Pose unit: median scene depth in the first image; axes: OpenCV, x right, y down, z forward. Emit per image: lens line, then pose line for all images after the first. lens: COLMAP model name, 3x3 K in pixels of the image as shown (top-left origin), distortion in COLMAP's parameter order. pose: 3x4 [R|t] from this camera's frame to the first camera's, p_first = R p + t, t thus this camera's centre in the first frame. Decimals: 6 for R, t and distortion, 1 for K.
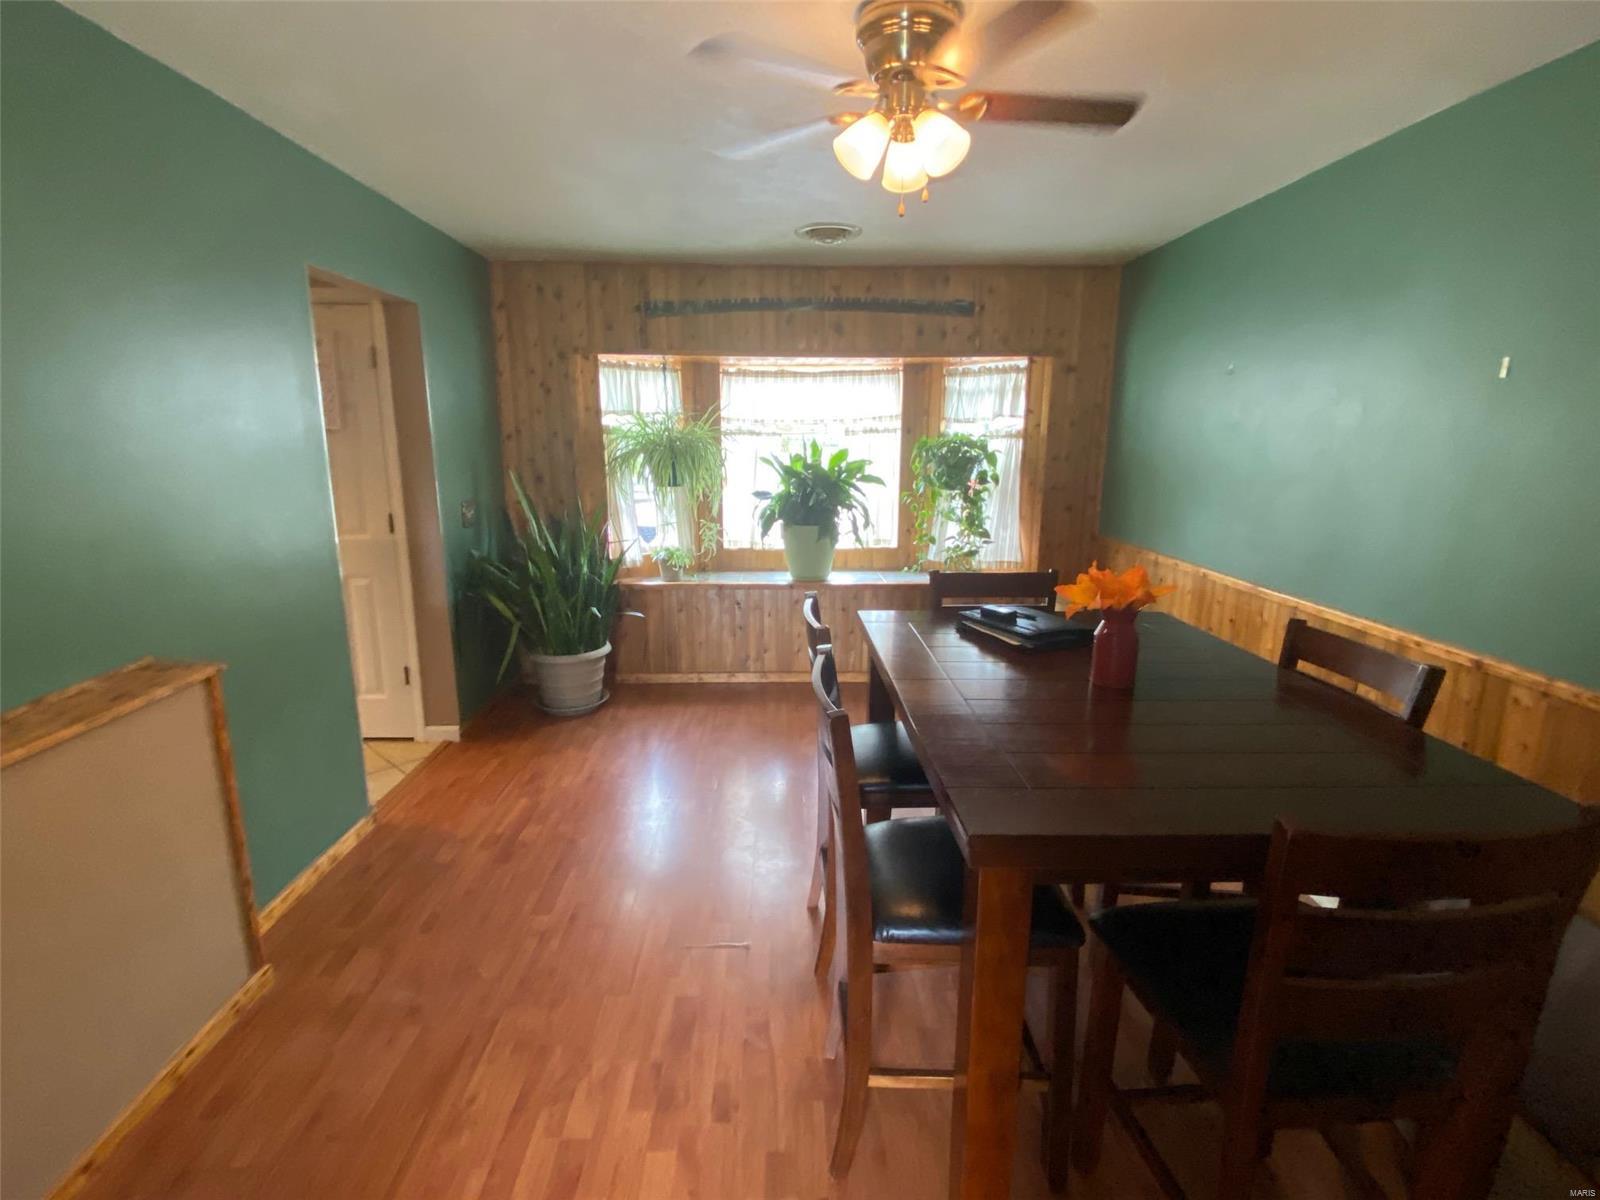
lens RADIAL K [[767.5, 0, 795.3], [0, 767.5, 606.1], [0, 0, 1]] dist [0.025684, -0.023807]
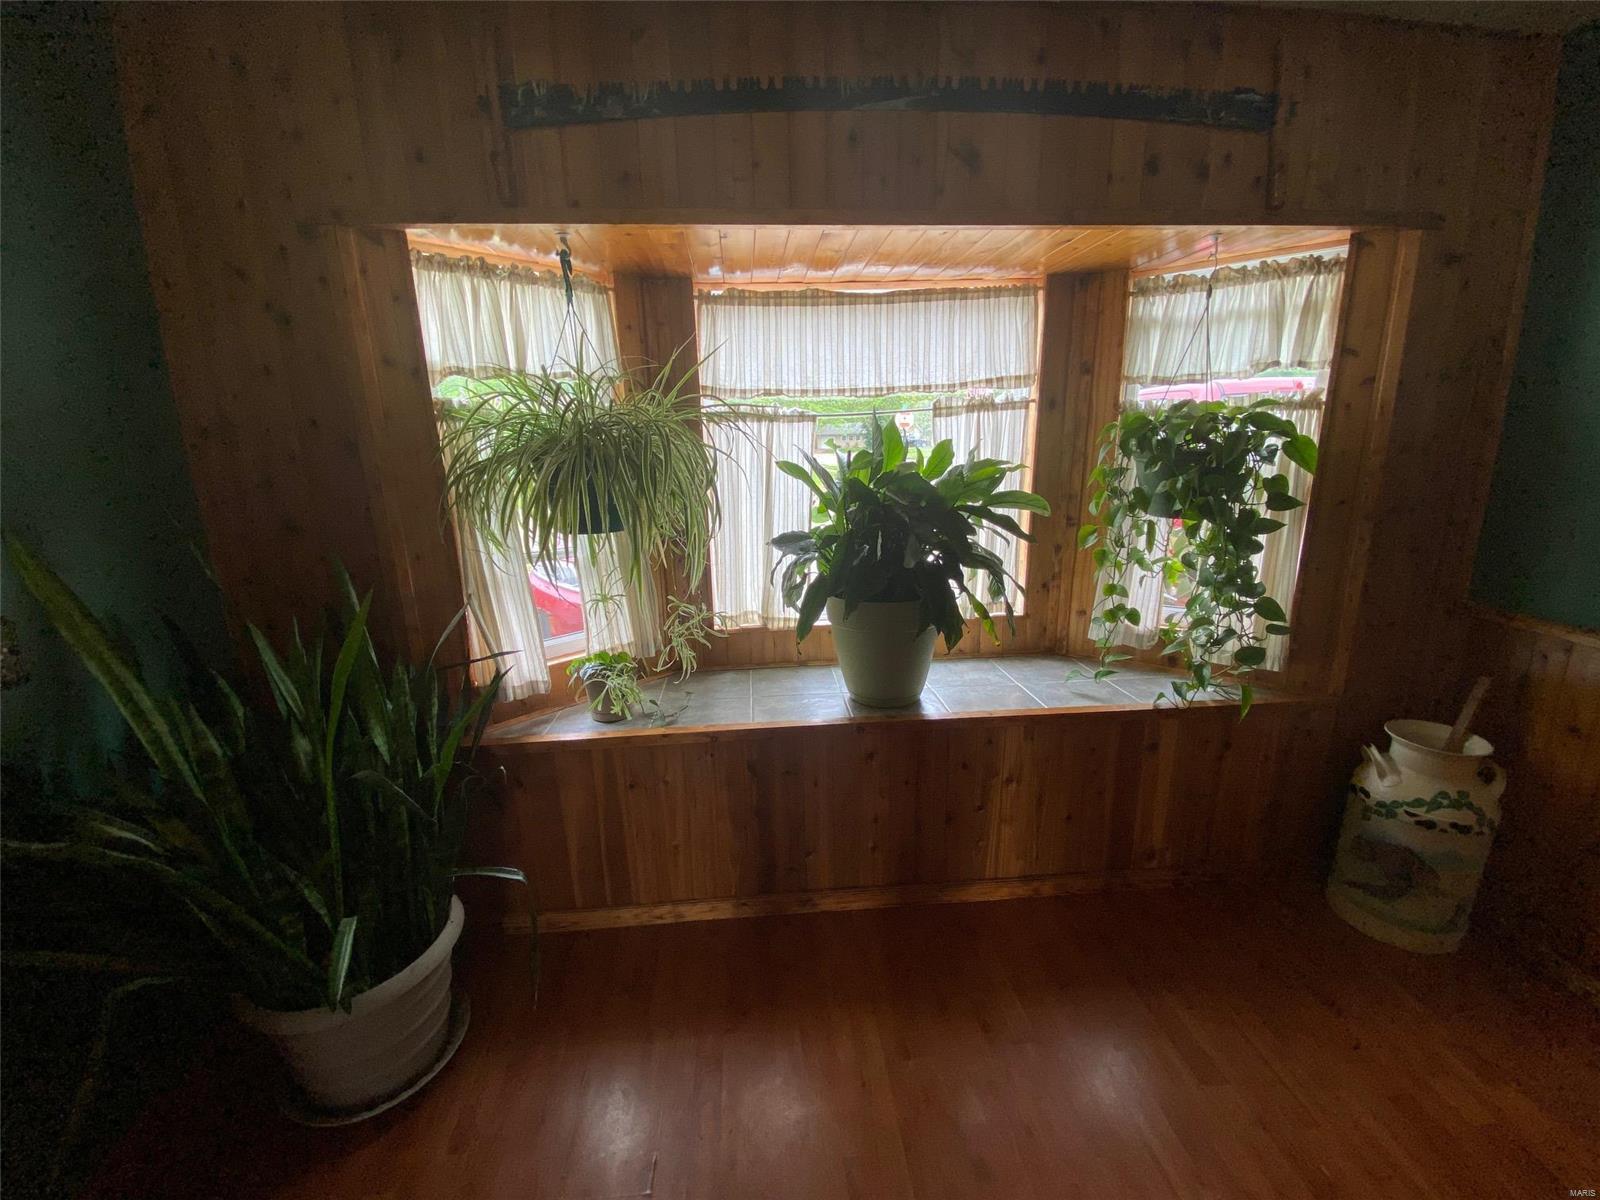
lens RADIAL K [[645.9, 0, 794.2], [0, 645.9, 600.8], [0, 0, 1]] dist [-0.002623, -0.001214]
pose [[0.998313, -0.036499, 0.045162, -0.062254], [0.034986, 0.998815, 0.033834, -0.122369], [-0.046343, -0.032197, 0.998407, 0.601706]]
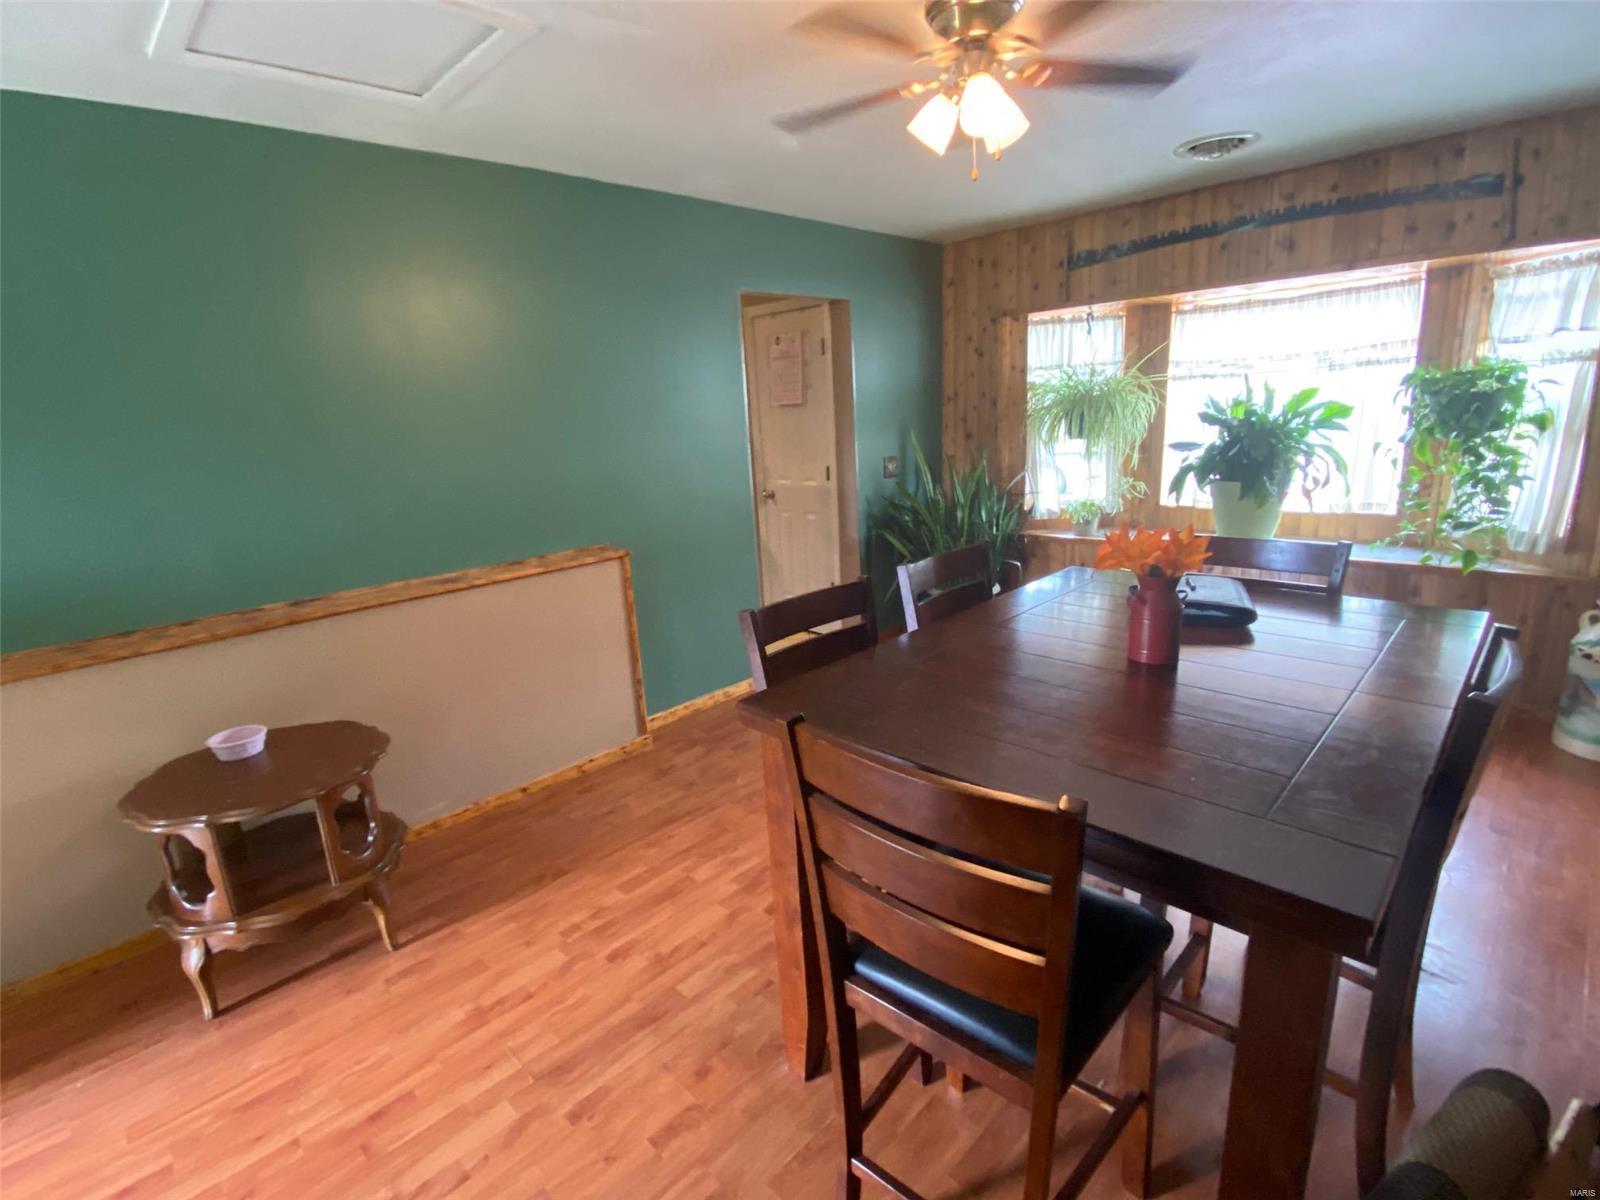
lens RADIAL K [[767.5, 0, 789.3], [0, 767.5, 607.2], [0, 0, 1]] dist [0.025684, -0.023807]
pose [[0.680003, 0.143261, -0.719077, 0.325449], [-0.096608, 0.989682, 0.105815, -0.008791], [0.726817, -0.002486, 0.686827, 0.032649]]
